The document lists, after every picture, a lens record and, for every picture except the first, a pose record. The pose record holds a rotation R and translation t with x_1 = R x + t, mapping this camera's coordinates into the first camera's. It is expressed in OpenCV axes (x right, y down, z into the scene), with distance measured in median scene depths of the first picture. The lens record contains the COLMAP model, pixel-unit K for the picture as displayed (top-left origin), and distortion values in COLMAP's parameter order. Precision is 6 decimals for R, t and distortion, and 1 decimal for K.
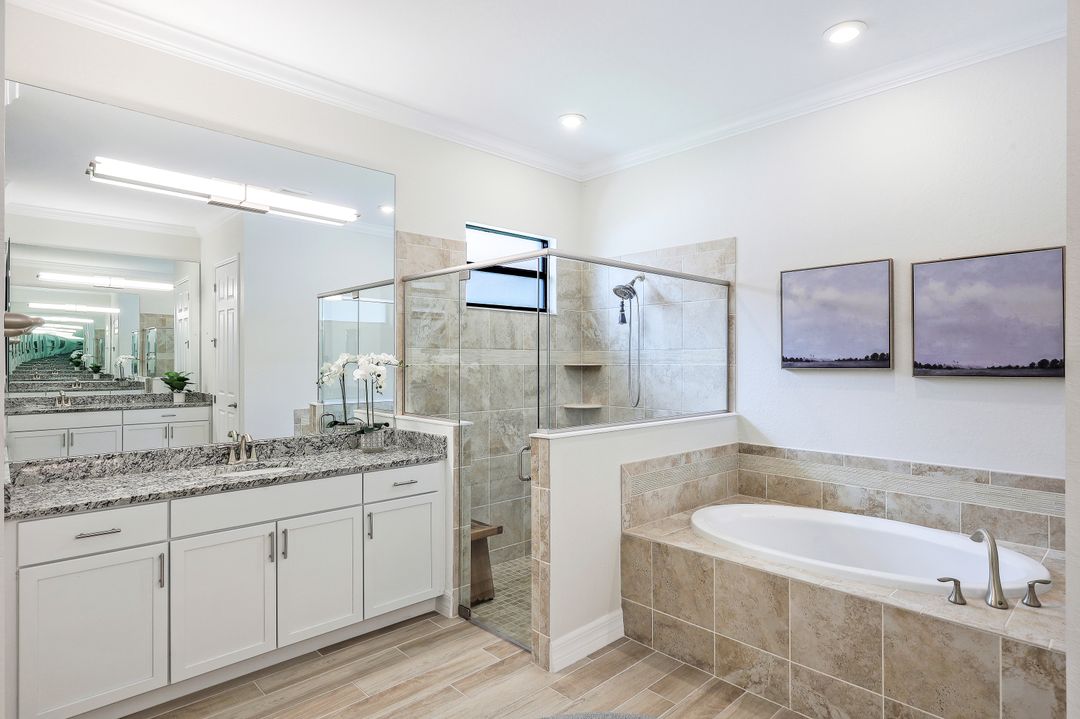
lens RADIAL K [[571.3, 0, 541.2], [0, 571.3, 356.3], [0, 0, 1]] dist [-0.005573, -0.001073]
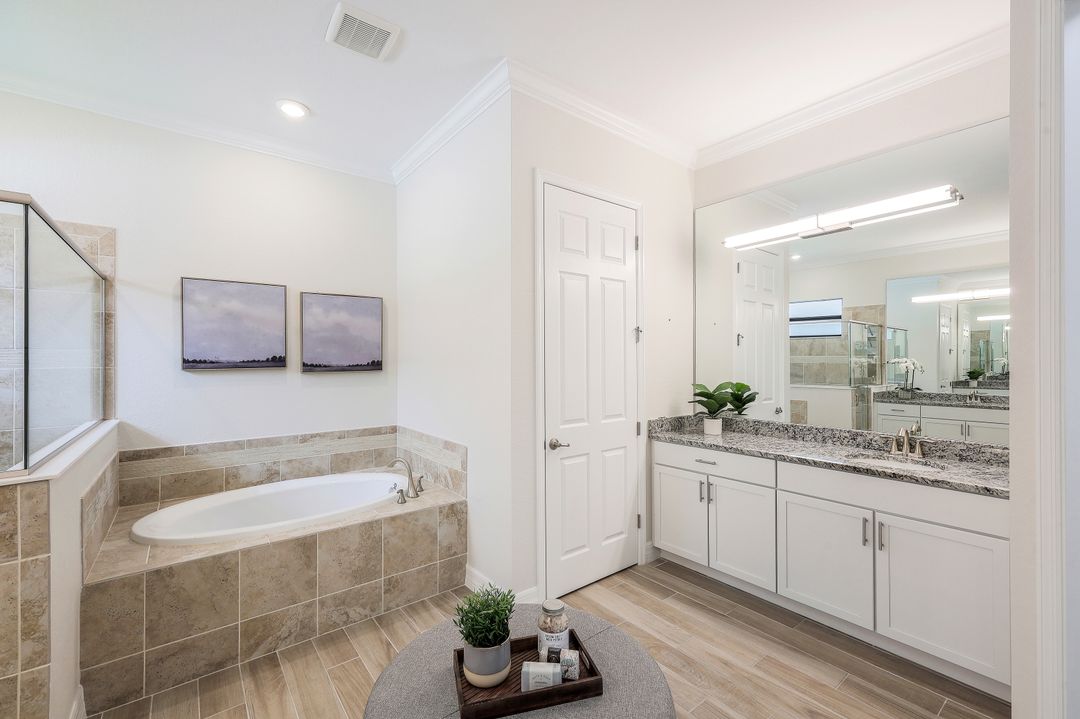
lens RADIAL K [[447.8, 0, 541.5], [0, 447.8, 360.6], [0, 0, 1]] dist [-0.000540, 0.000899]
pose [[0.091122, -0.002814, 0.995836, -0.418497], [-0.002435, 0.999992, 0.003048, 0.000683], [-0.995837, -0.002702, 0.091114, 0.339067]]
